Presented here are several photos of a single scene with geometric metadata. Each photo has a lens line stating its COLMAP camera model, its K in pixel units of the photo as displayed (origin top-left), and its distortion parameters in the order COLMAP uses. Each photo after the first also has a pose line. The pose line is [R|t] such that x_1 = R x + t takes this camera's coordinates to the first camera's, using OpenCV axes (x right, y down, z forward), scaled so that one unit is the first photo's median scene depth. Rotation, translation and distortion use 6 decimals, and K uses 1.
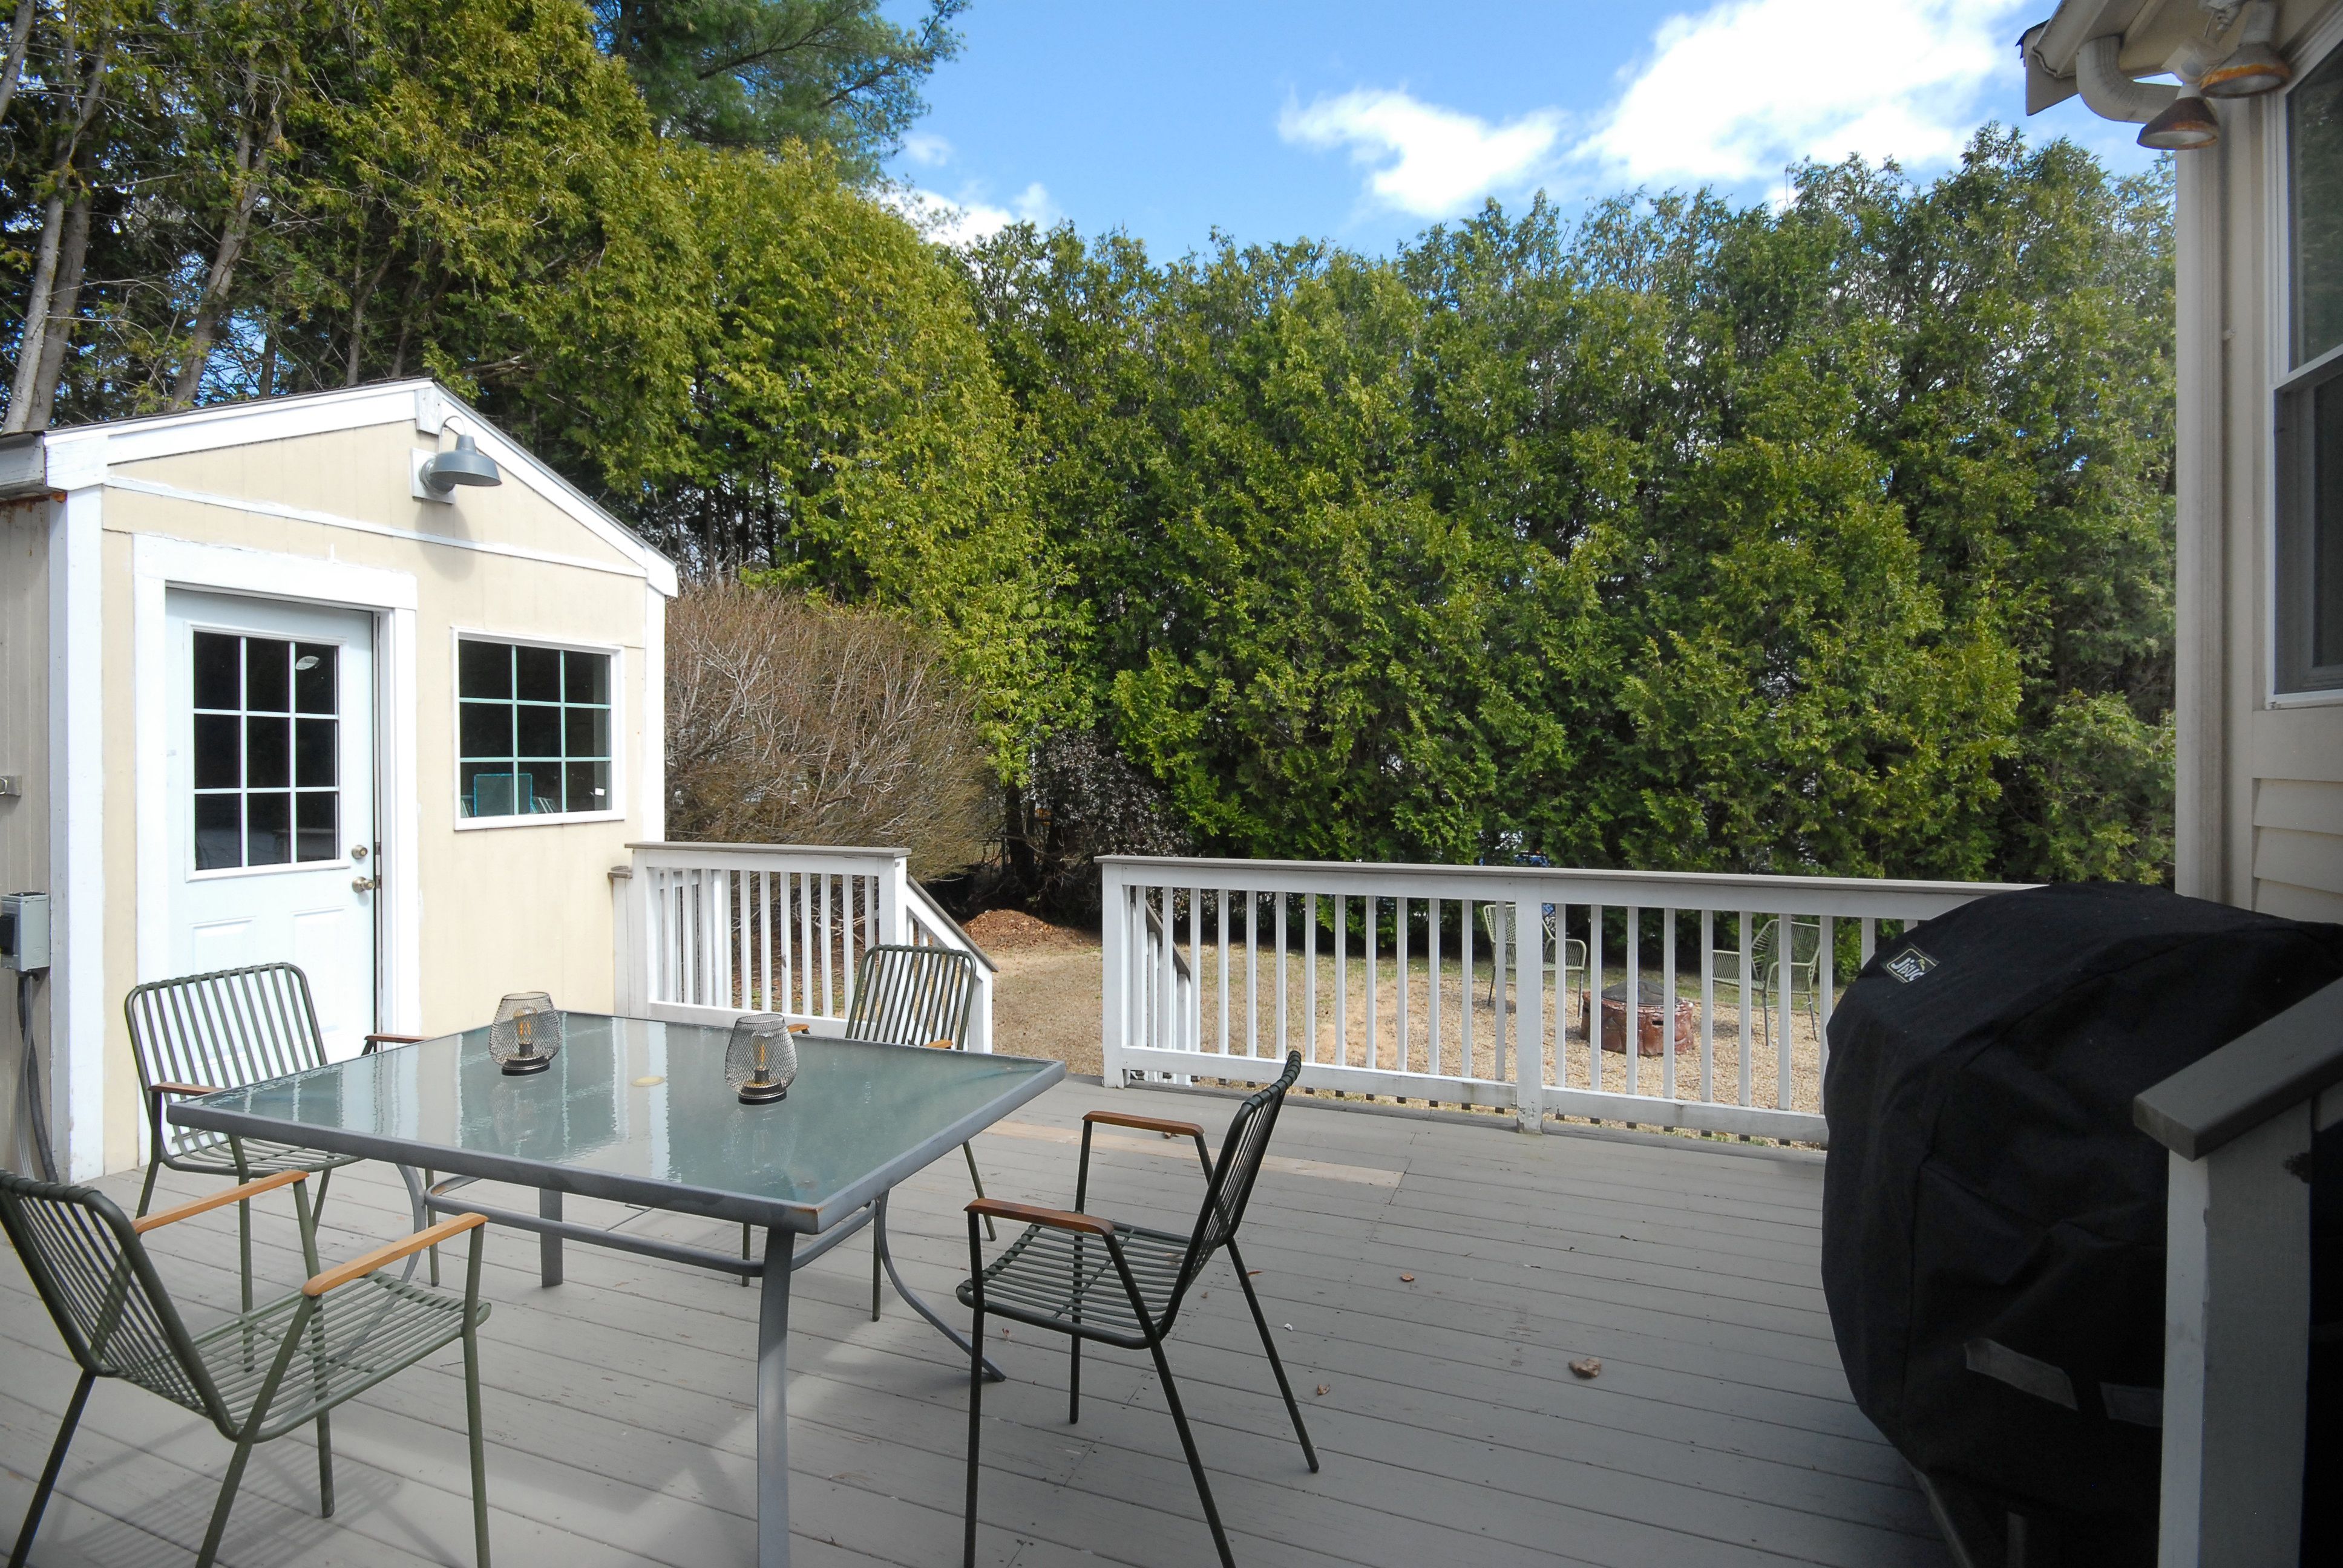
lens RADIAL K [[1107.1, 0, 1168.8], [0, 1107.1, 756.6], [0, 0, 1]] dist [0.000952, 0.001450]
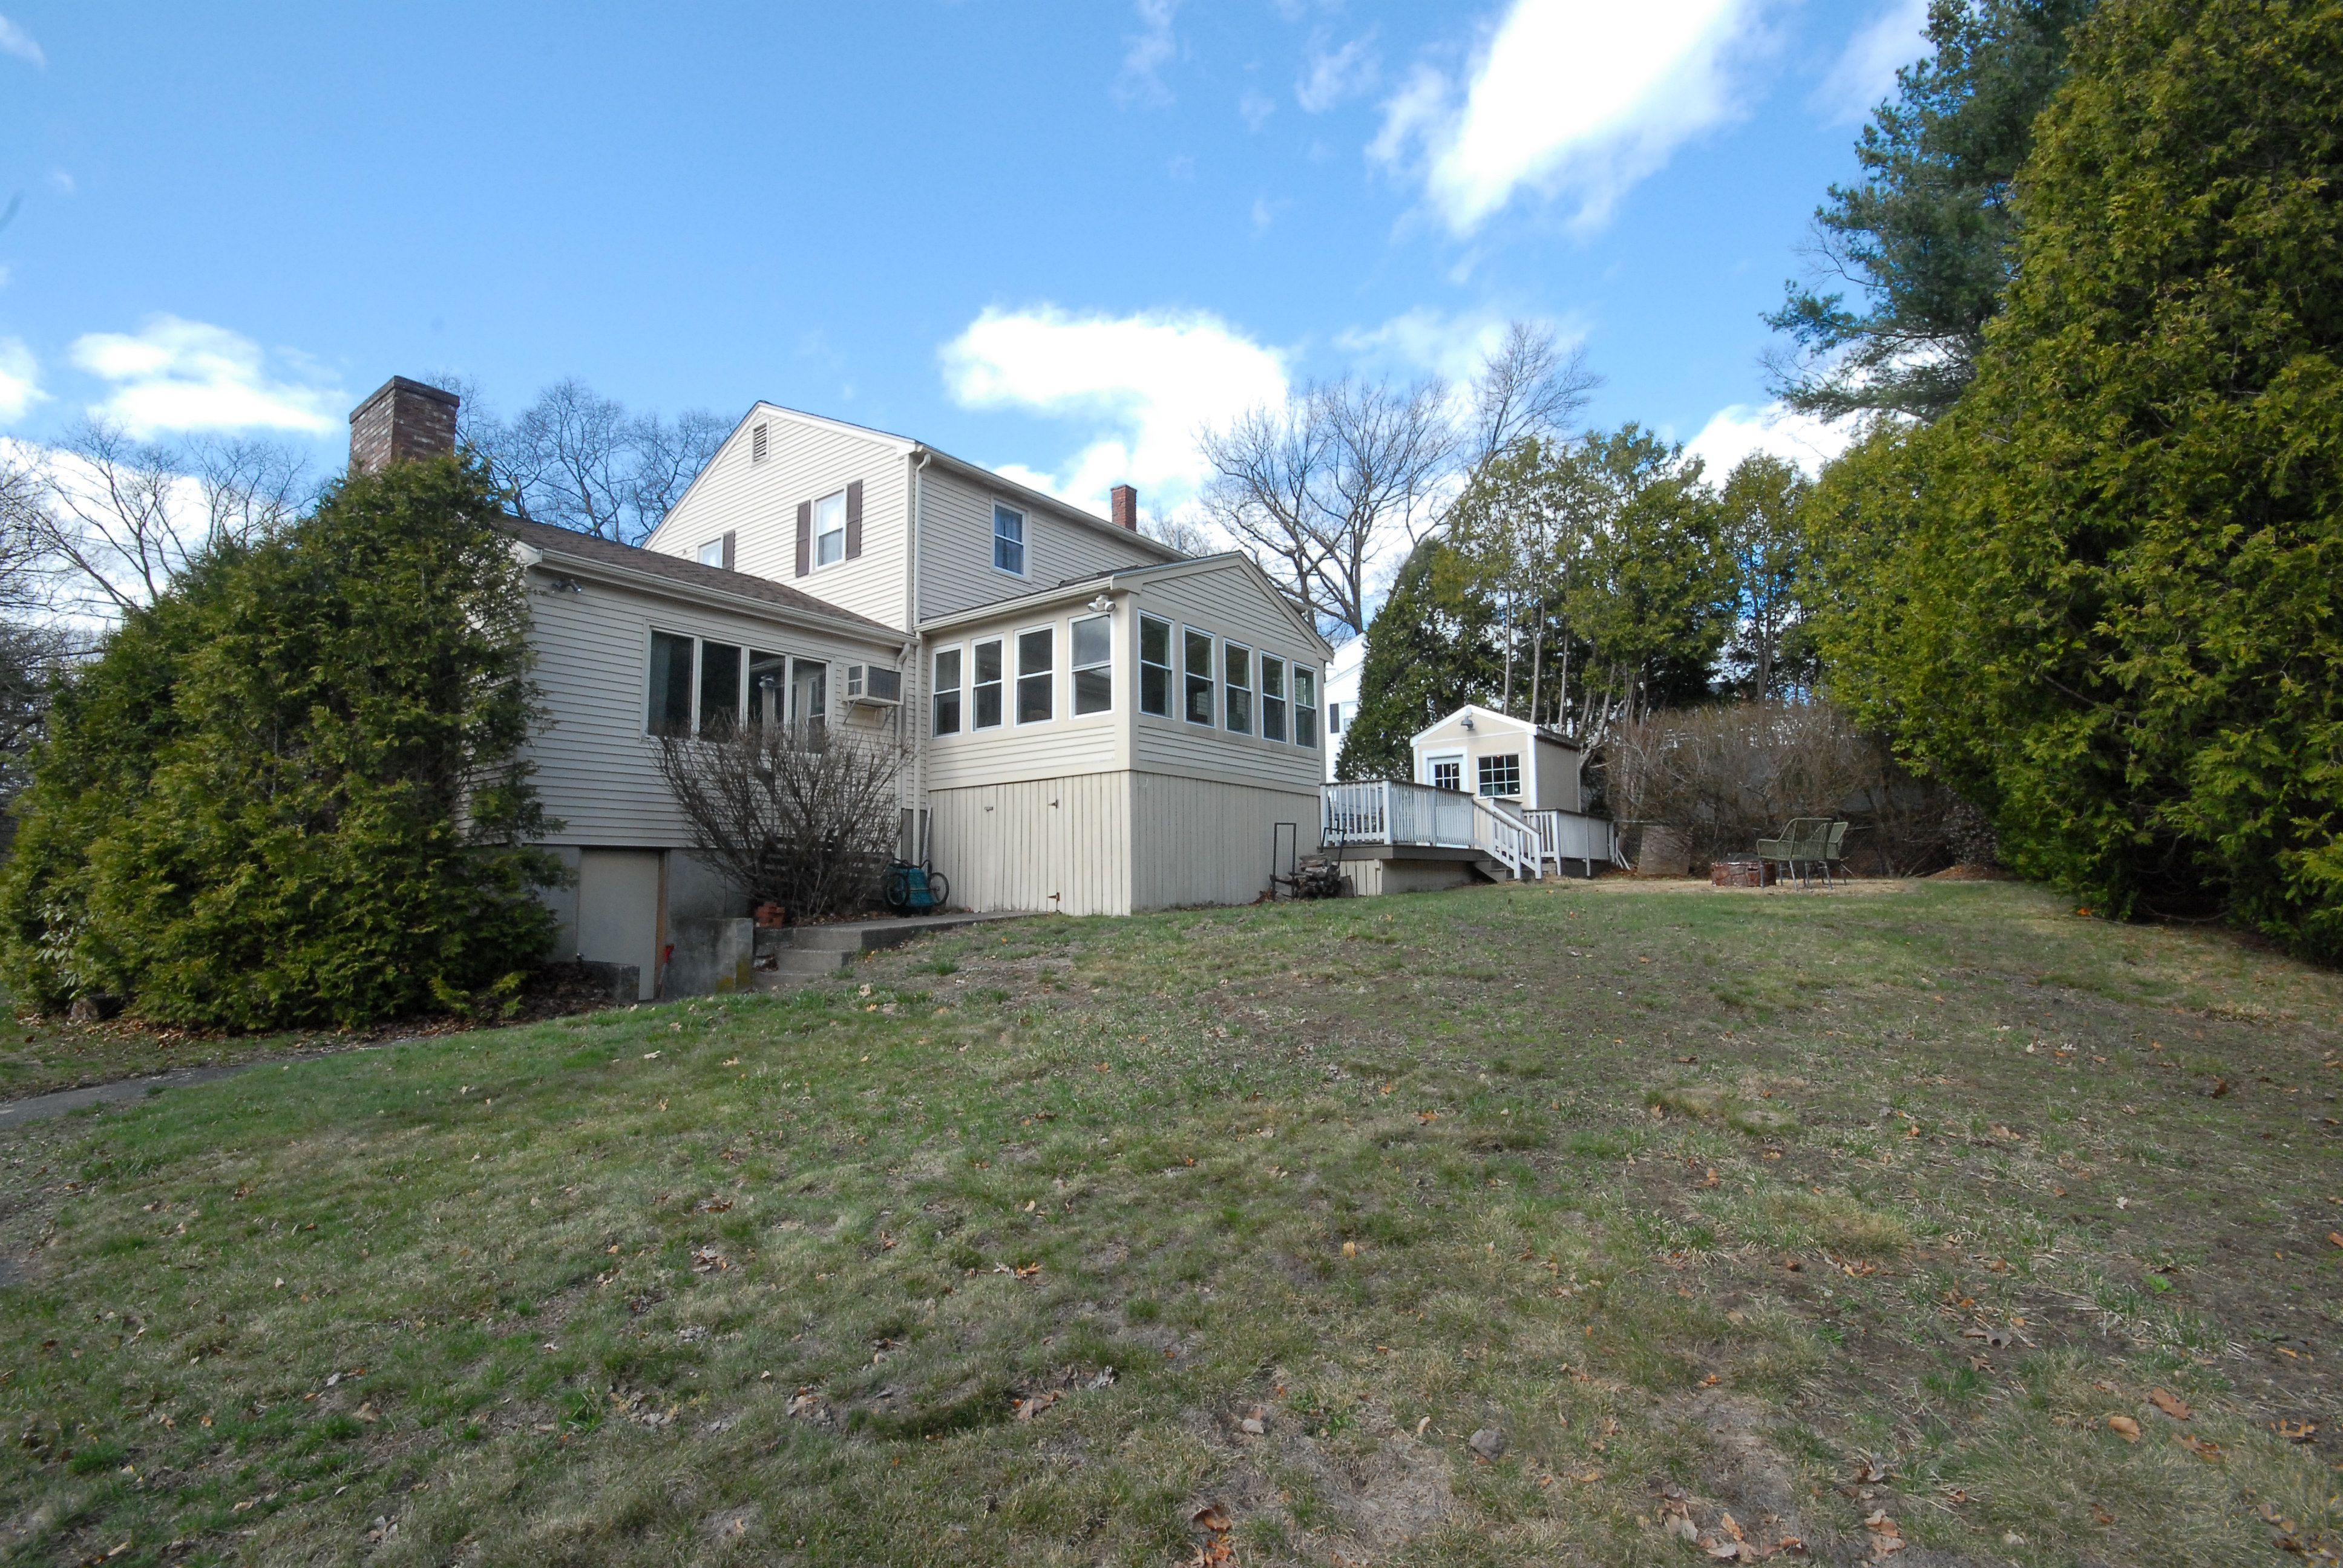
lens RADIAL K [[1015.3, 0, 1171.5], [0, 1015.3, 784.0], [0, 0, 1]] dist [0.000469, -0.000356]
pose [[-0.277120, -0.089383, -0.956669, 1.438338], [0.014350, 0.995168, -0.097137, 0.151381], [0.960728, -0.040647, -0.274498, 0.362017]]
